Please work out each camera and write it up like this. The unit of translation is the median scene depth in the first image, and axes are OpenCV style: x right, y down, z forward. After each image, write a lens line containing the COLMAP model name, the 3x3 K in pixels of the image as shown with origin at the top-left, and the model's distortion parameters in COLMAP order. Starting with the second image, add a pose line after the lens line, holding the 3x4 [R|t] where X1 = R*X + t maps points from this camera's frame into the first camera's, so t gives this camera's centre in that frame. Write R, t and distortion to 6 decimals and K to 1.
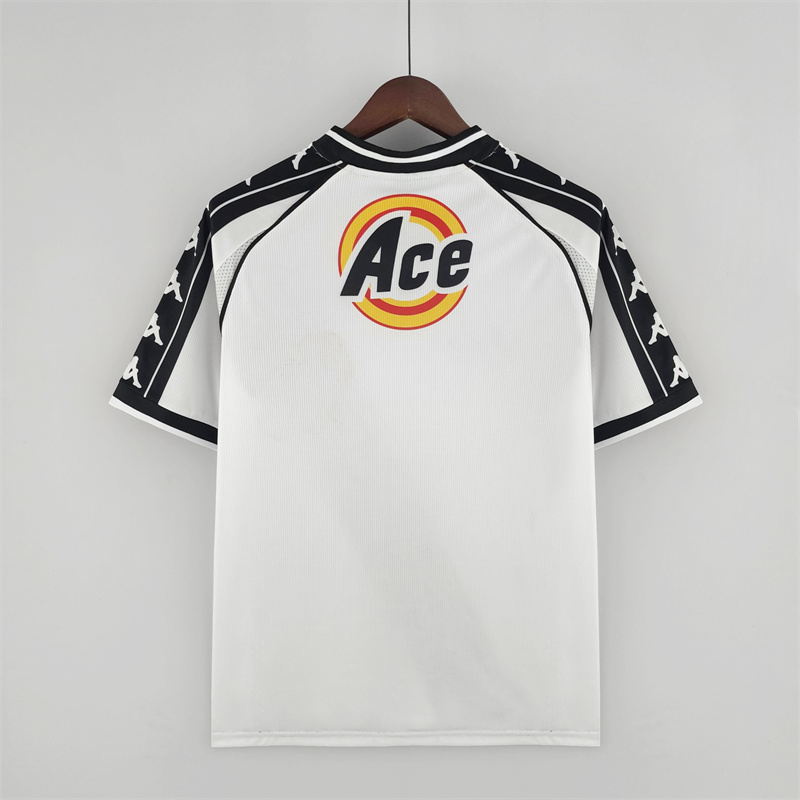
lens RADIAL K [[677.4, 0, 396.2], [0, 677.4, 401.6], [0, 0, 1]] dist [0.049204, -0.064321]
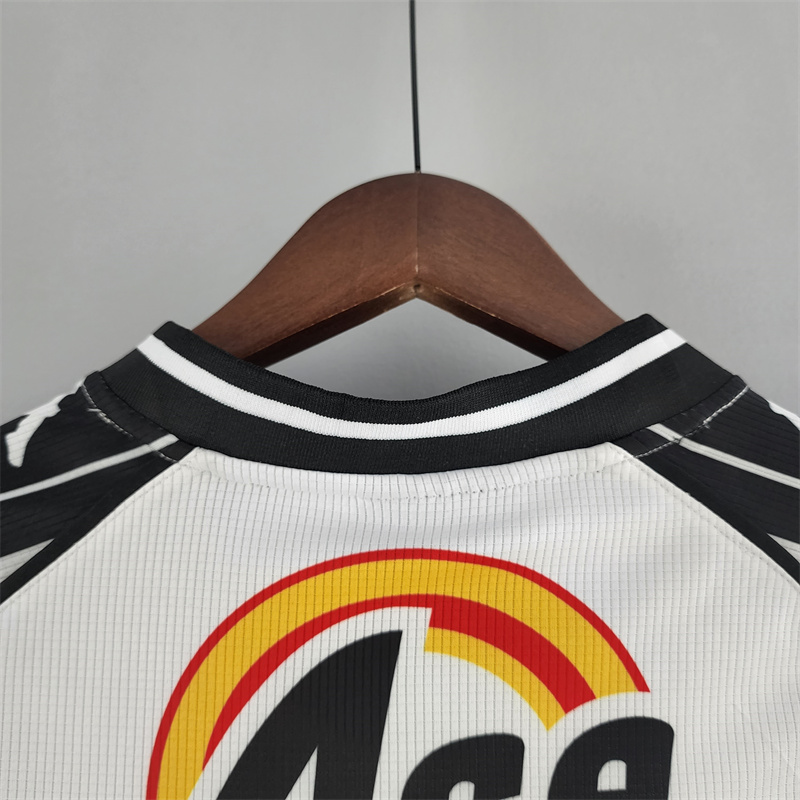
lens RADIAL K [[677.4, 0, 393.9], [0, 677.4, 394.1], [0, 0, 1]] dist [0.049204, -0.064321]
pose [[0.999616, -0.013055, -0.024455, 0.015101], [0.003278, 0.931645, -0.363354, -0.266801], [0.027527, 0.363134, 0.931330, 0.735062]]
